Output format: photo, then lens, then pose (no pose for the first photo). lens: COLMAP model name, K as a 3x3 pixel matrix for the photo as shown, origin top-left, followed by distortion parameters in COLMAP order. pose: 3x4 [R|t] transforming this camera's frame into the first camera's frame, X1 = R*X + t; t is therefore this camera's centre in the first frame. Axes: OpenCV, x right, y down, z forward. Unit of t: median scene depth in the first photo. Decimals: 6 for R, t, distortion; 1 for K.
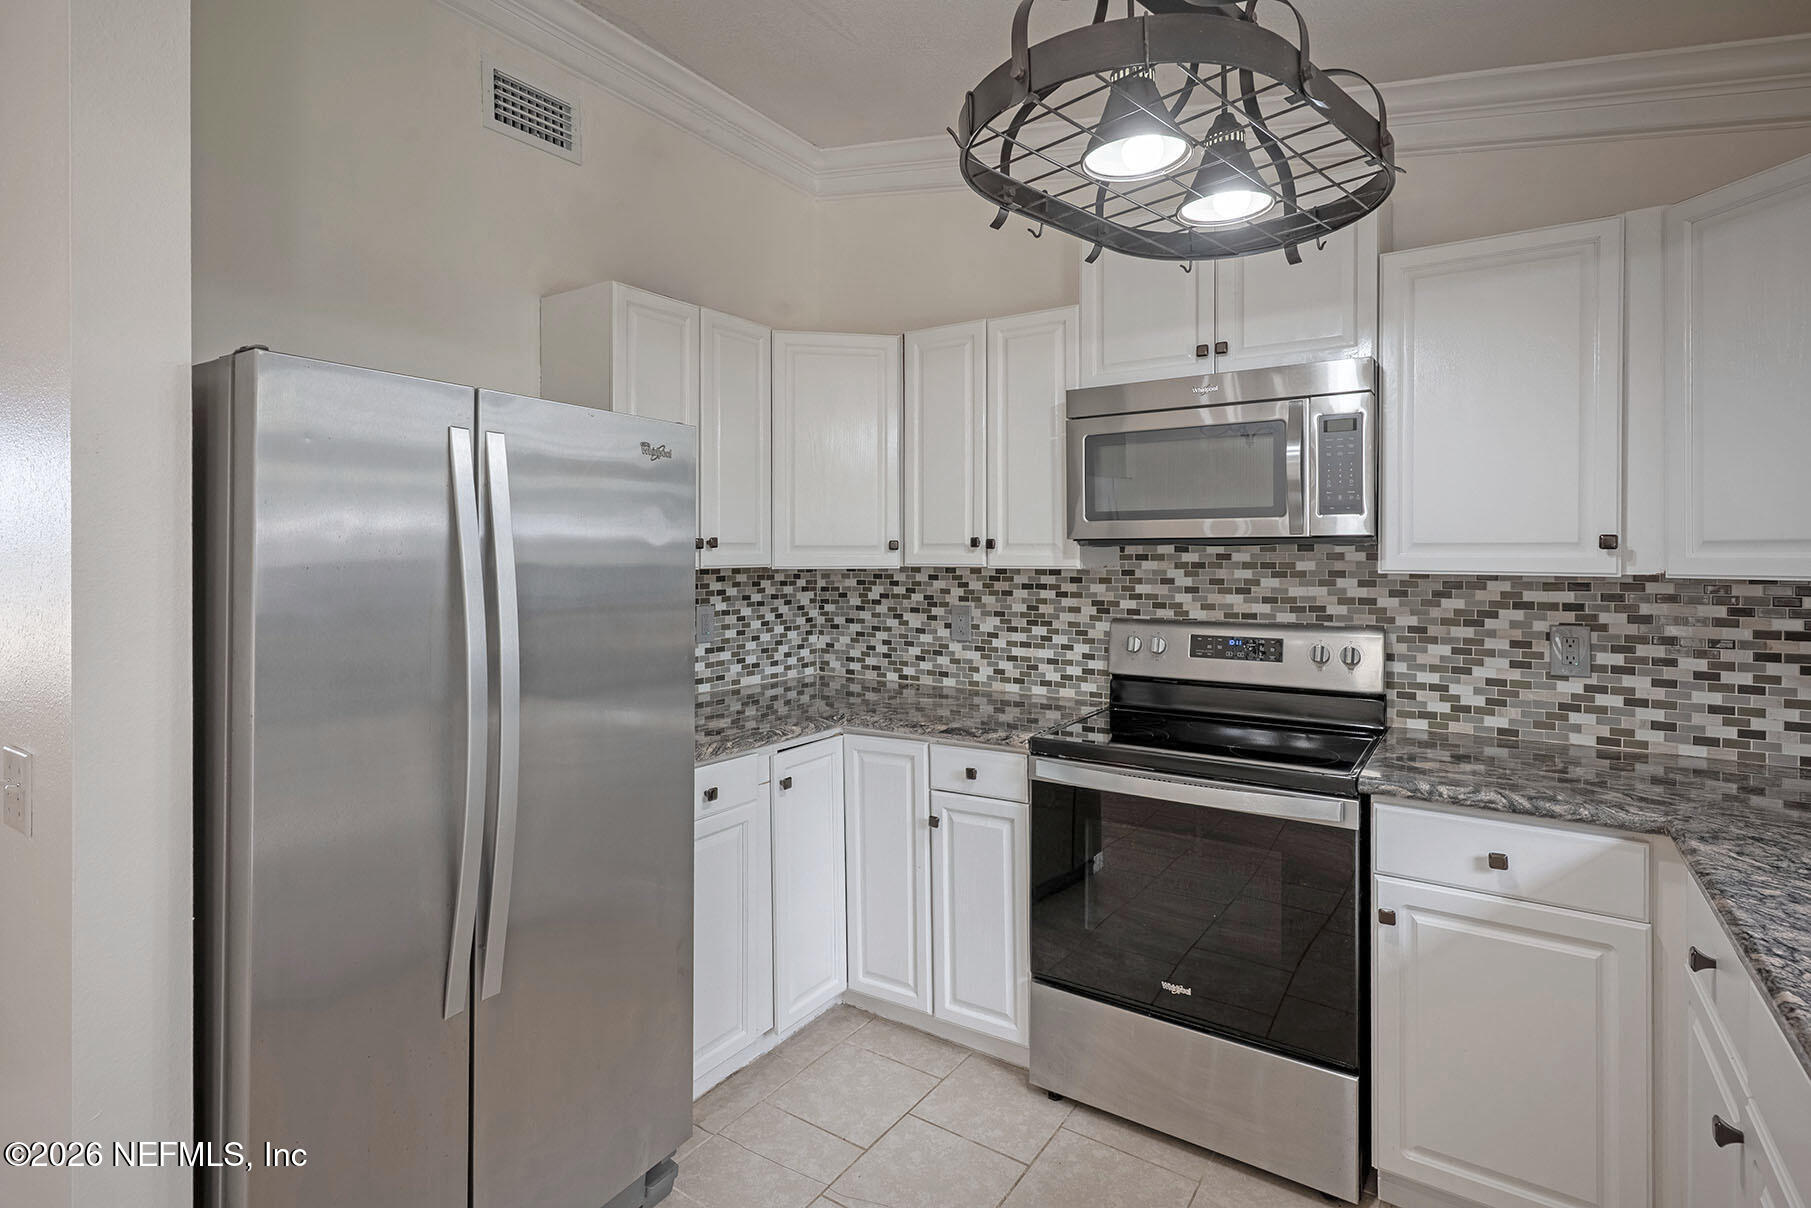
lens RADIAL K [[880.1, 0, 888.3], [0, 880.1, 557.9], [0, 0, 1]] dist [0.001921, 0.001803]
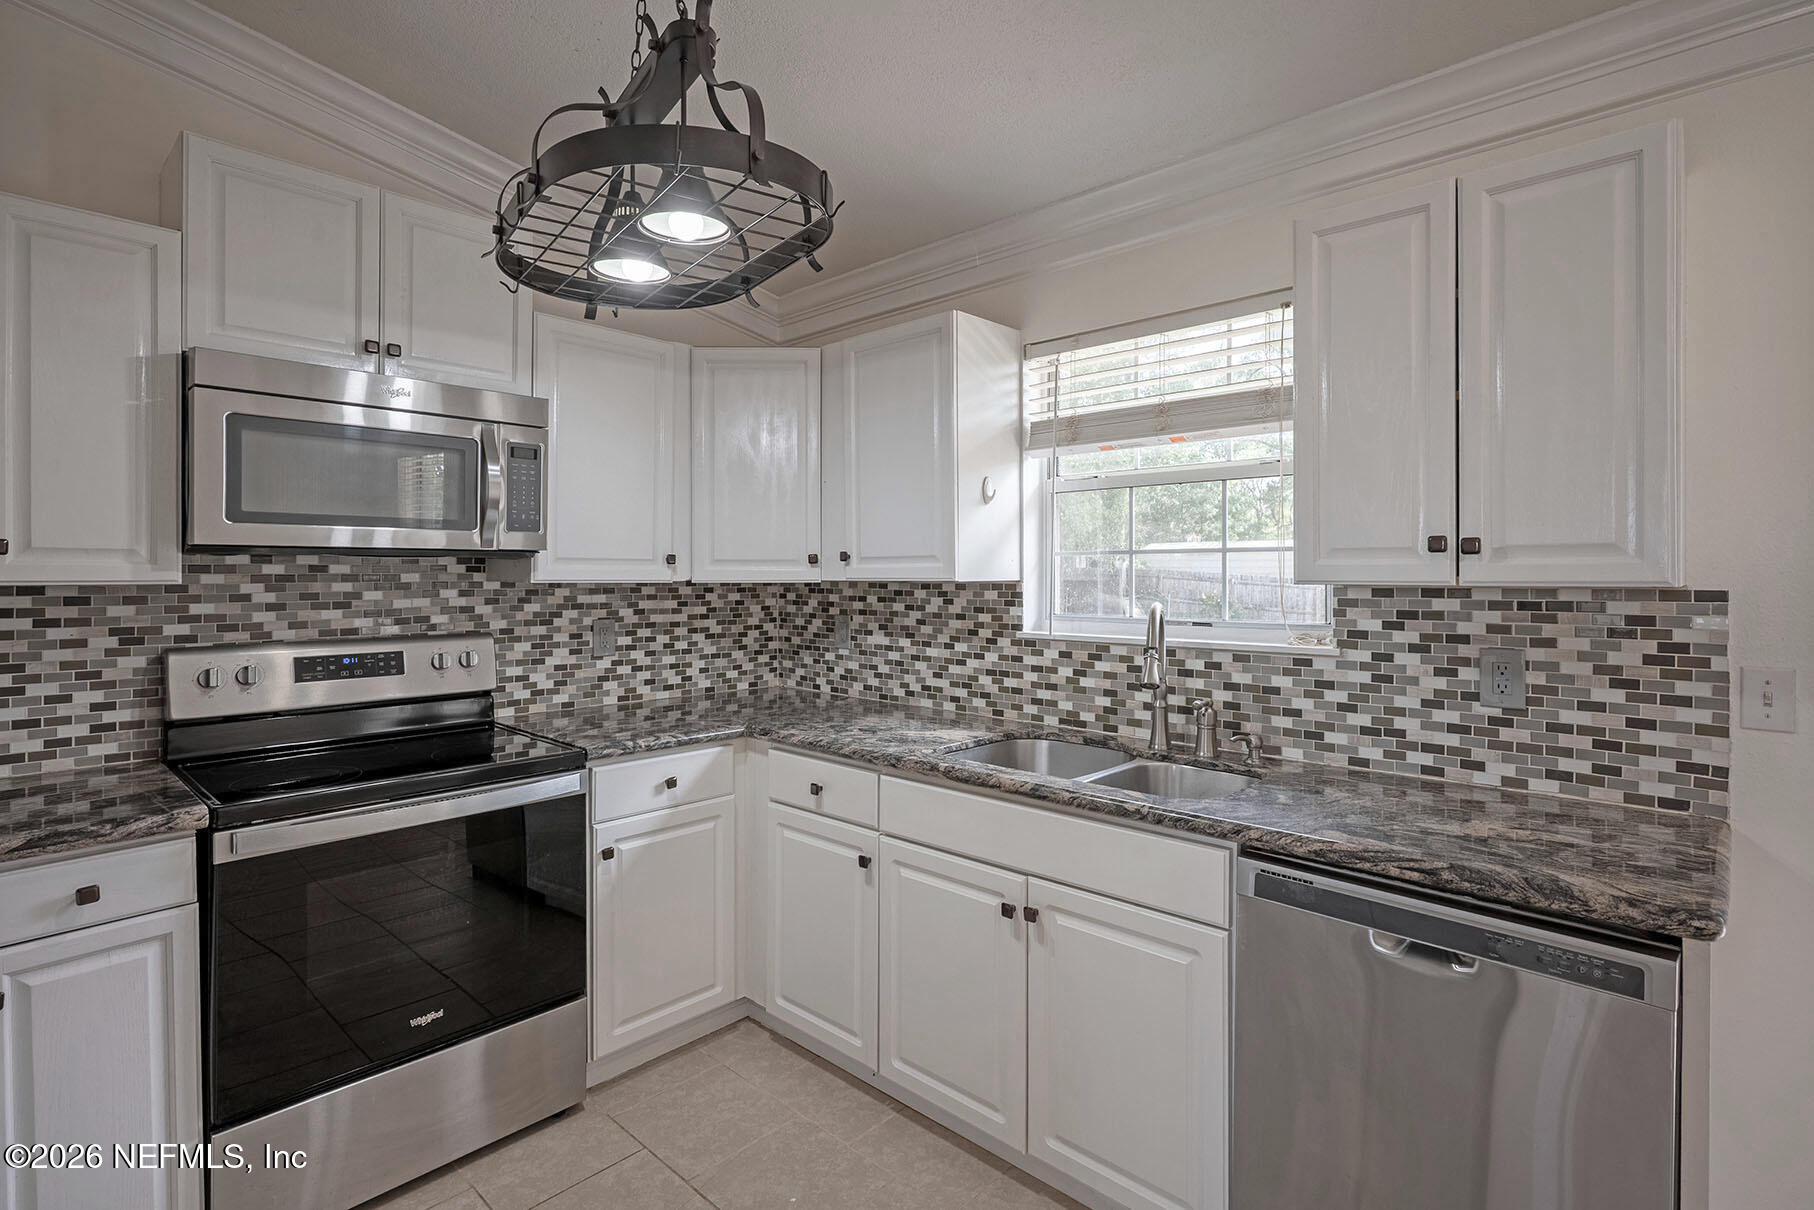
lens RADIAL K [[888.2, 0, 905.8], [0, 888.2, 573.1], [0, 0, 1]] dist [0.001450, 0.001436]
pose [[0.147990, -0.000768, 0.988988, -0.464218], [0.000999, 0.999999, 0.000627, 0.003615], [-0.988988, 0.000895, 0.147991, 0.286491]]
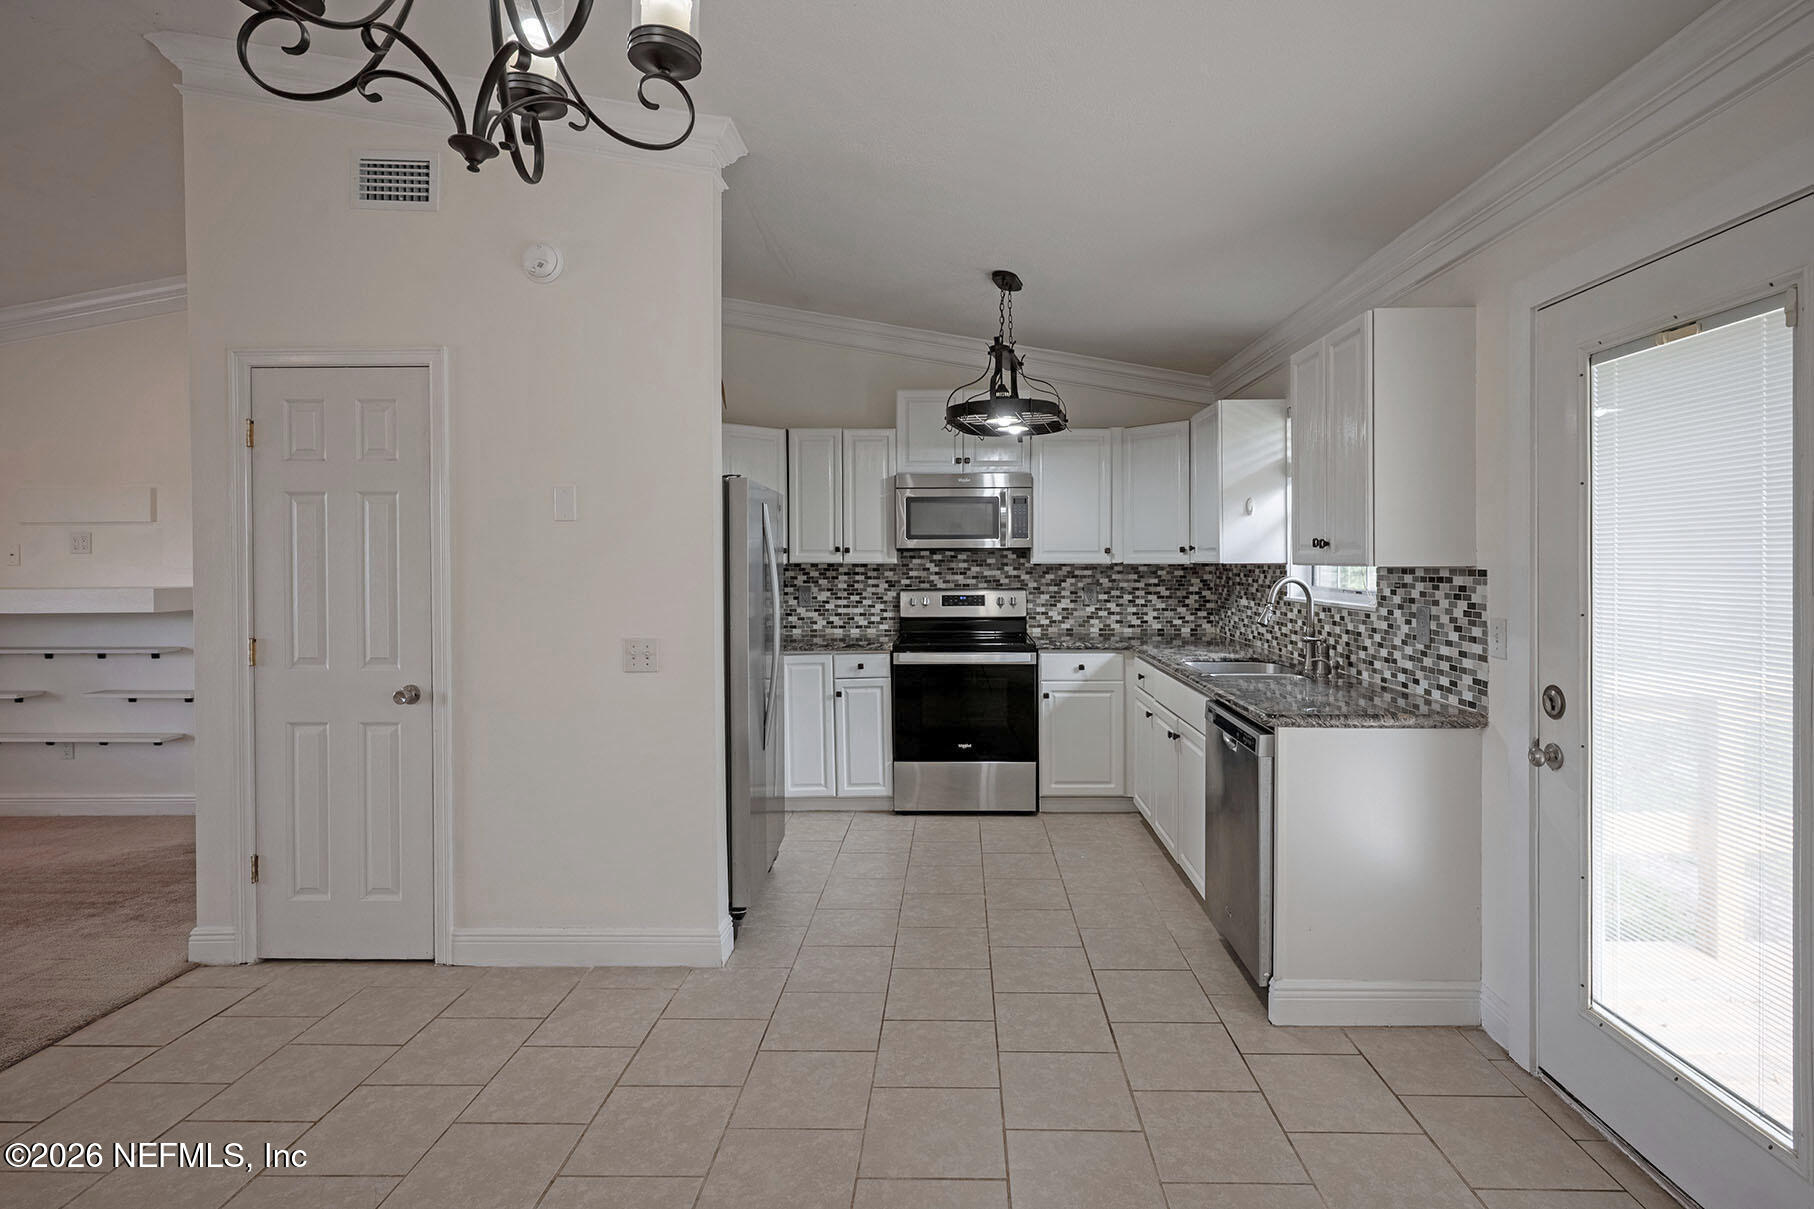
lens RADIAL K [[888.2, 0, 905.8], [0, 888.2, 572.6], [0, 0, 1]] dist [0.001450, 0.001436]
pose [[0.852047, -0.012752, 0.523310, -0.842436], [0.004630, 0.999848, 0.016826, 0.000348], [-0.523445, -0.011914, 0.851976, -0.737098]]
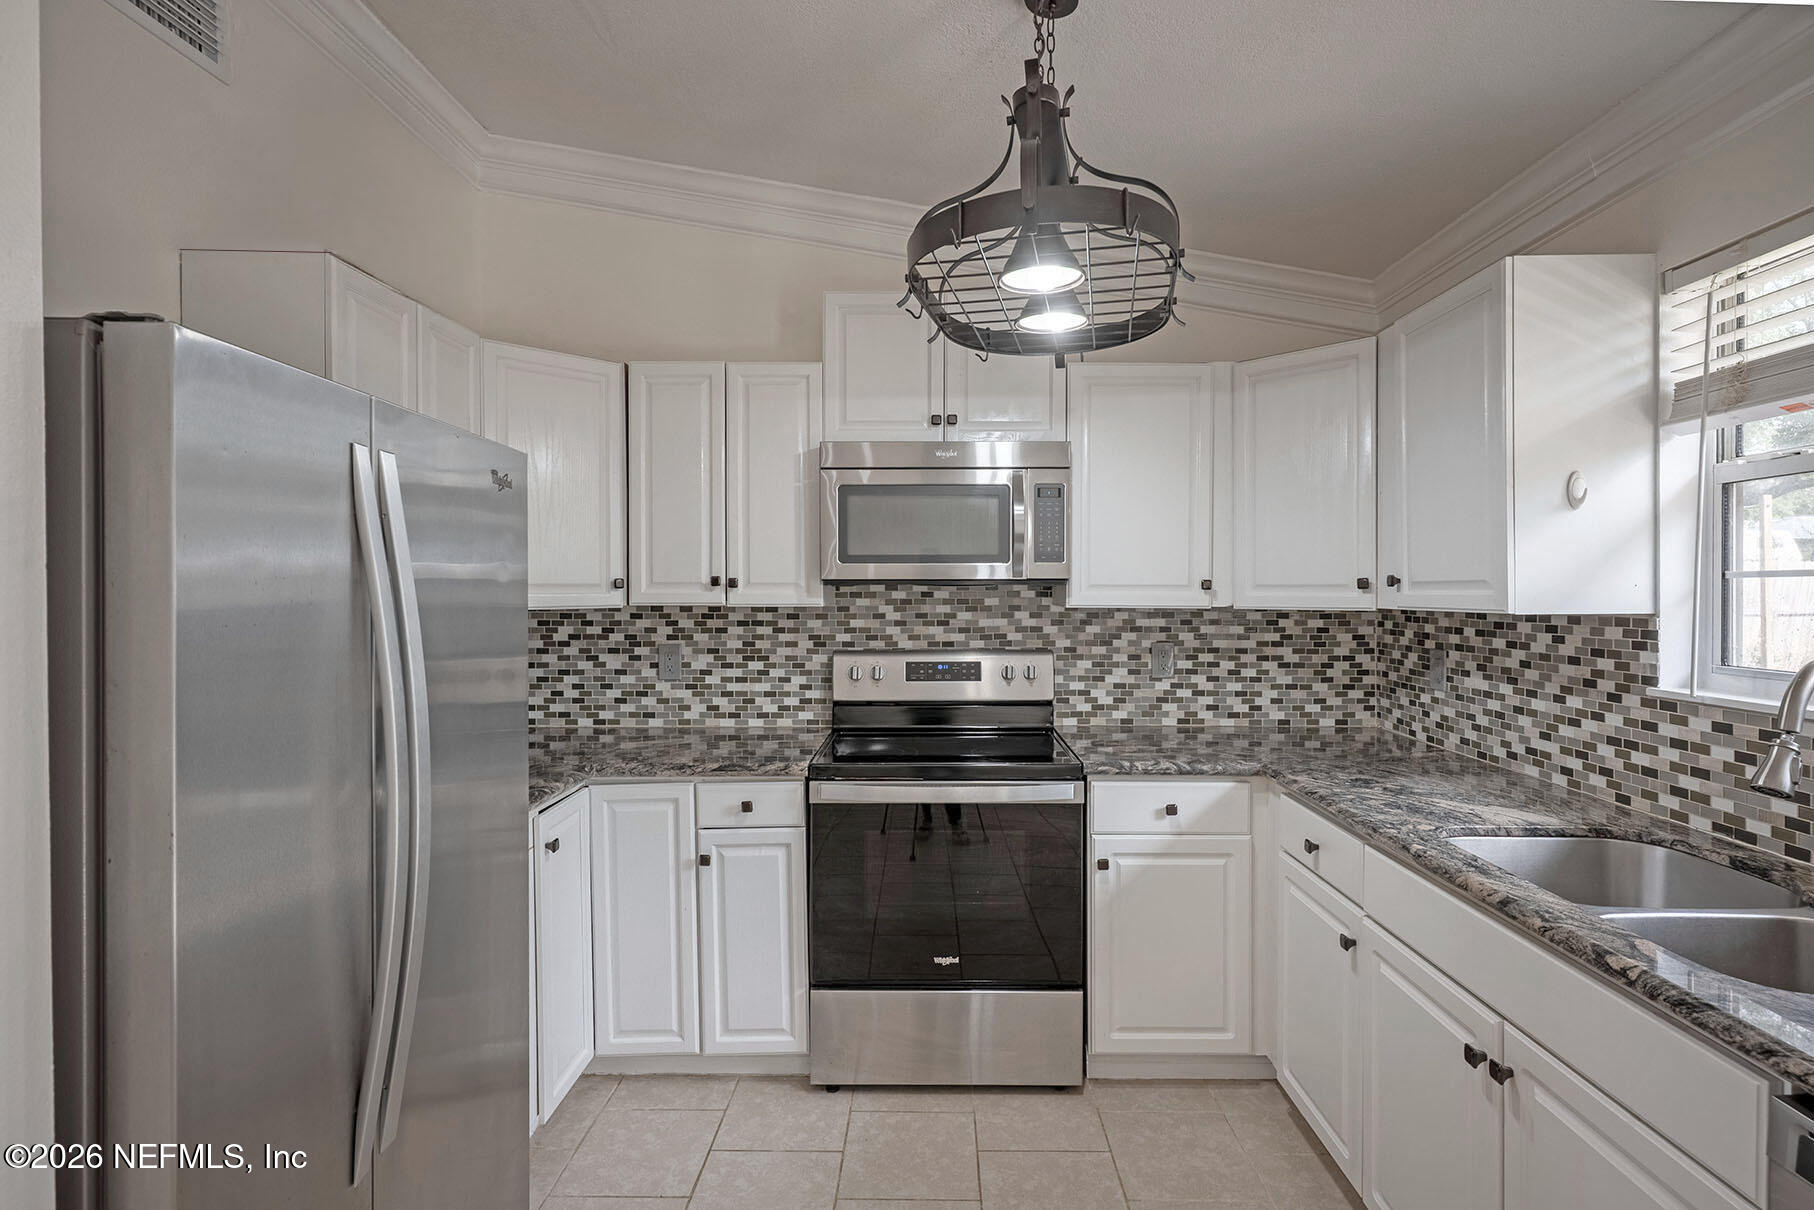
lens RADIAL K [[884.1, 0, 913.0], [0, 884.1, 595.0], [0, 0, 1]] dist [-0.000927, 0.000785]
pose [[0.833036, -0.005758, 0.553188, -0.307336], [0.002392, 0.999974, 0.006806, -0.009225], [-0.553213, -0.004347, 0.833028, 0.030403]]
